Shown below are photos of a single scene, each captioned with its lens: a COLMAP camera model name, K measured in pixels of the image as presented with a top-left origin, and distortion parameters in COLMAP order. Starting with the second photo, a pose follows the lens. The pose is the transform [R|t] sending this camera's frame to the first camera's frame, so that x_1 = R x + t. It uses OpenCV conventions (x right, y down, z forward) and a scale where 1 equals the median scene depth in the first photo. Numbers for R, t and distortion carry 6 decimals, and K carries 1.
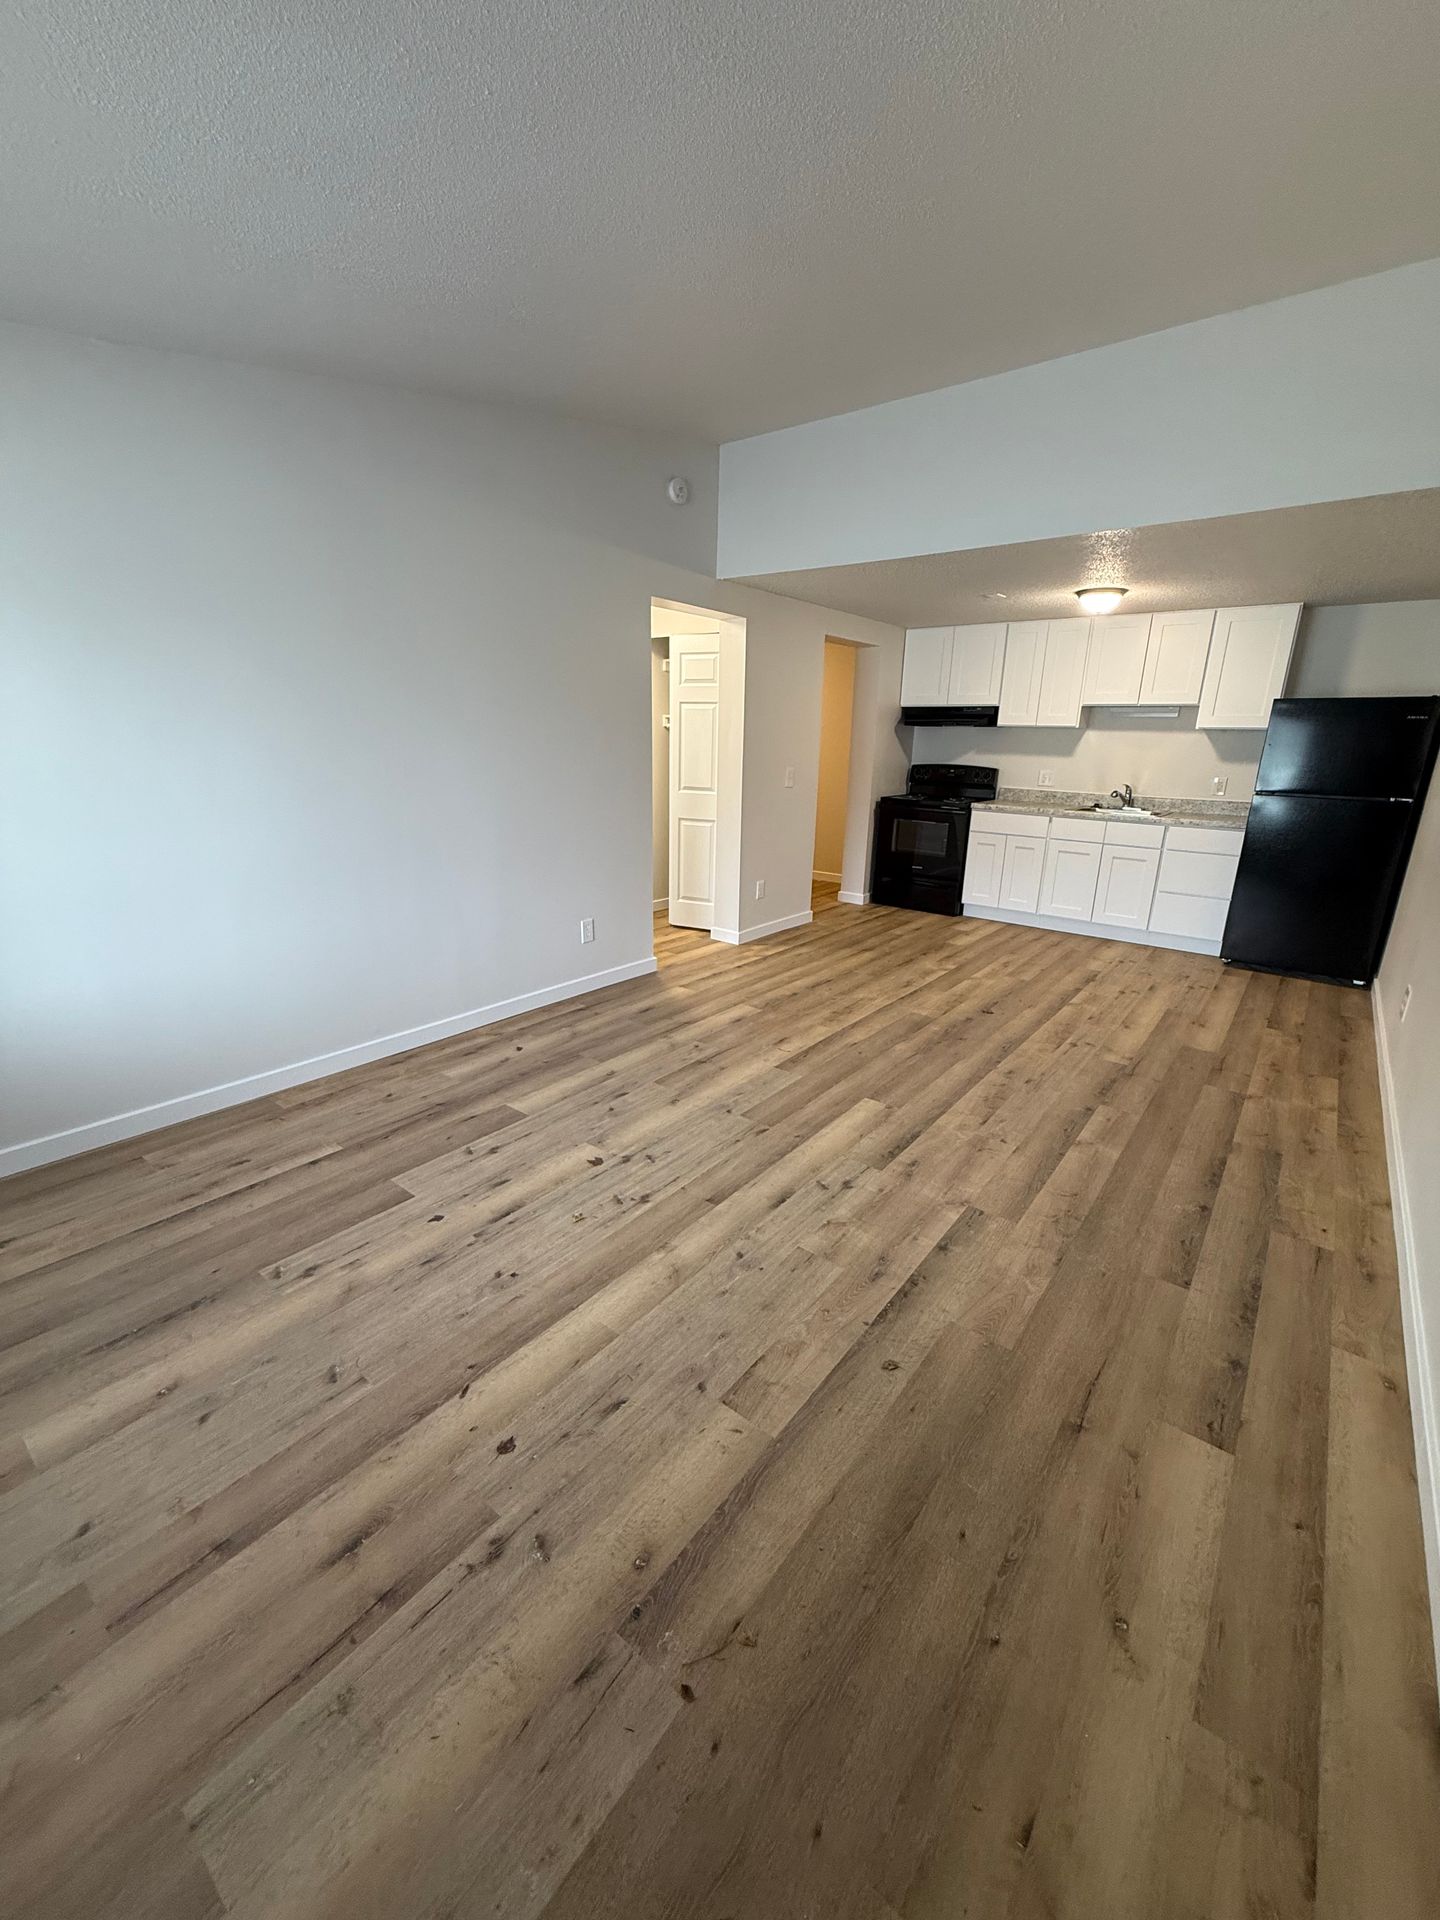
lens RADIAL K [[770.5, 0, 715.7], [0, 770.5, 958.6], [0, 0, 1]] dist [-0.000998, 0.000215]
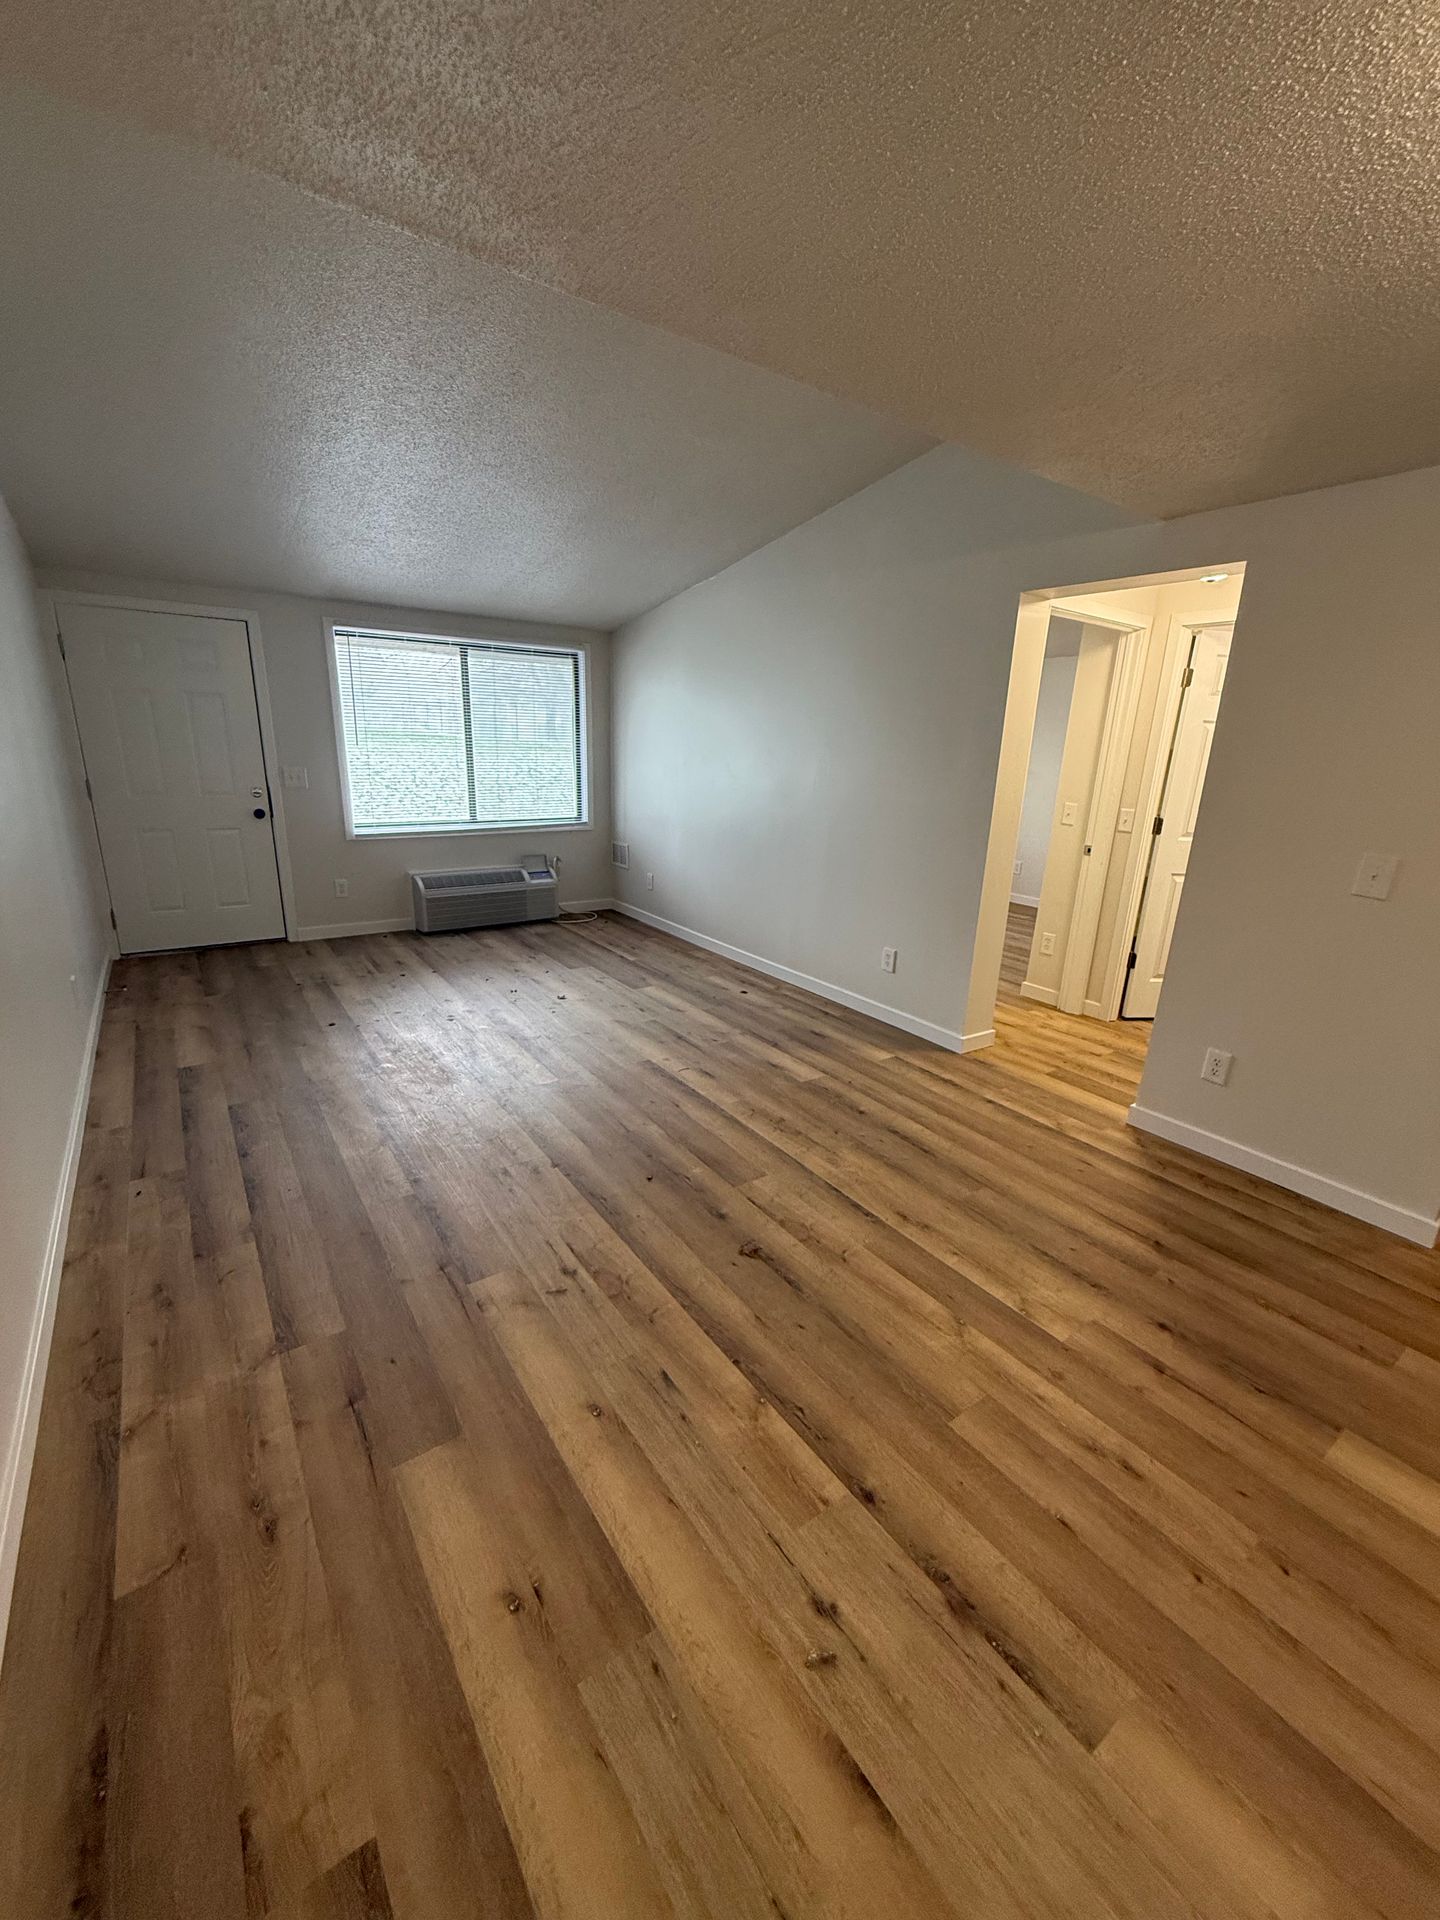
lens RADIAL K [[770.5, 0, 712.9], [0, 770.5, 950.3], [0, 0, 1]] dist [-0.000998, 0.000215]
pose [[-0.282618, 0.223581, -0.932812, 0.918143], [-0.306065, 0.900608, 0.308592, -0.318900], [0.909094, 0.372715, -0.186097, 1.110892]]
